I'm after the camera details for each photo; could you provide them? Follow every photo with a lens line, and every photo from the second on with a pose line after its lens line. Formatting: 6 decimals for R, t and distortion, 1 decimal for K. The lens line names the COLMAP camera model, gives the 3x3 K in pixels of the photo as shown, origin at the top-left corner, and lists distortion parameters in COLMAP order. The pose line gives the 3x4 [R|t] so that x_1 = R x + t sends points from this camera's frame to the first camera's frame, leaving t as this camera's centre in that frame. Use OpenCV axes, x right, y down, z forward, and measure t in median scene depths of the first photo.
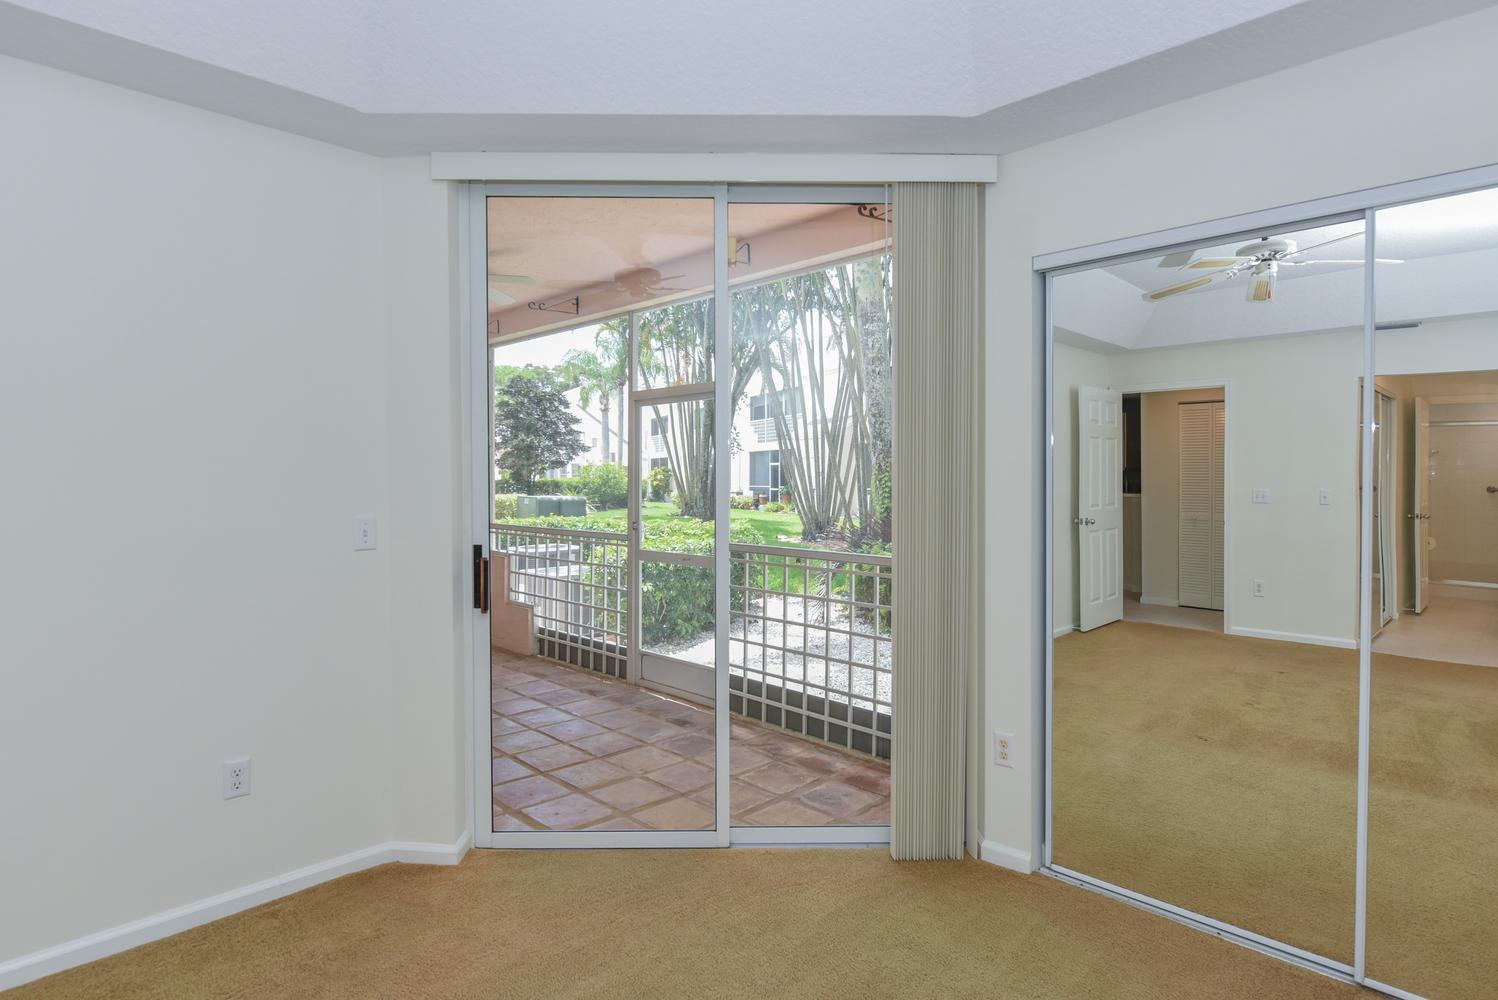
lens RADIAL K [[850.3, 0, 798.4], [0, 850.3, 471.5], [0, 0, 1]] dist [-0.000022, -0.000241]
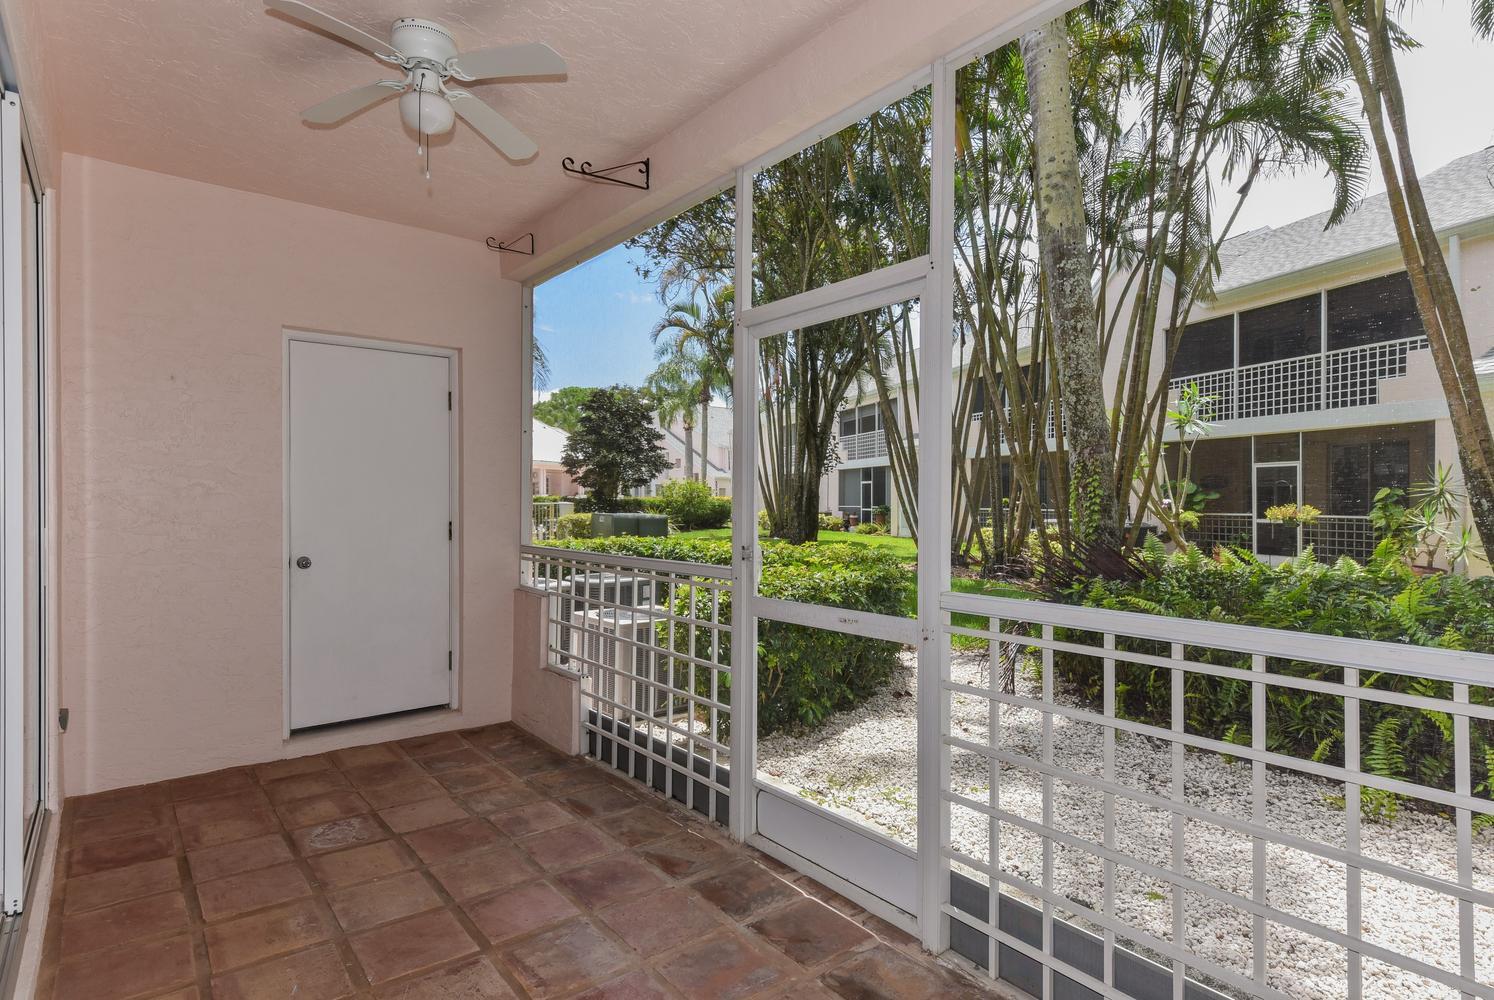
lens RADIAL K [[781.4, 0, 759.2], [0, 781.4, 475.8], [0, 0, 1]] dist [-0.003157, -0.000236]
pose [[0.991207, -0.003054, -0.132288, -0.036280], [-0.000542, 0.999631, -0.027142, 0.008495], [0.132322, 0.026975, 0.990840, 0.155295]]
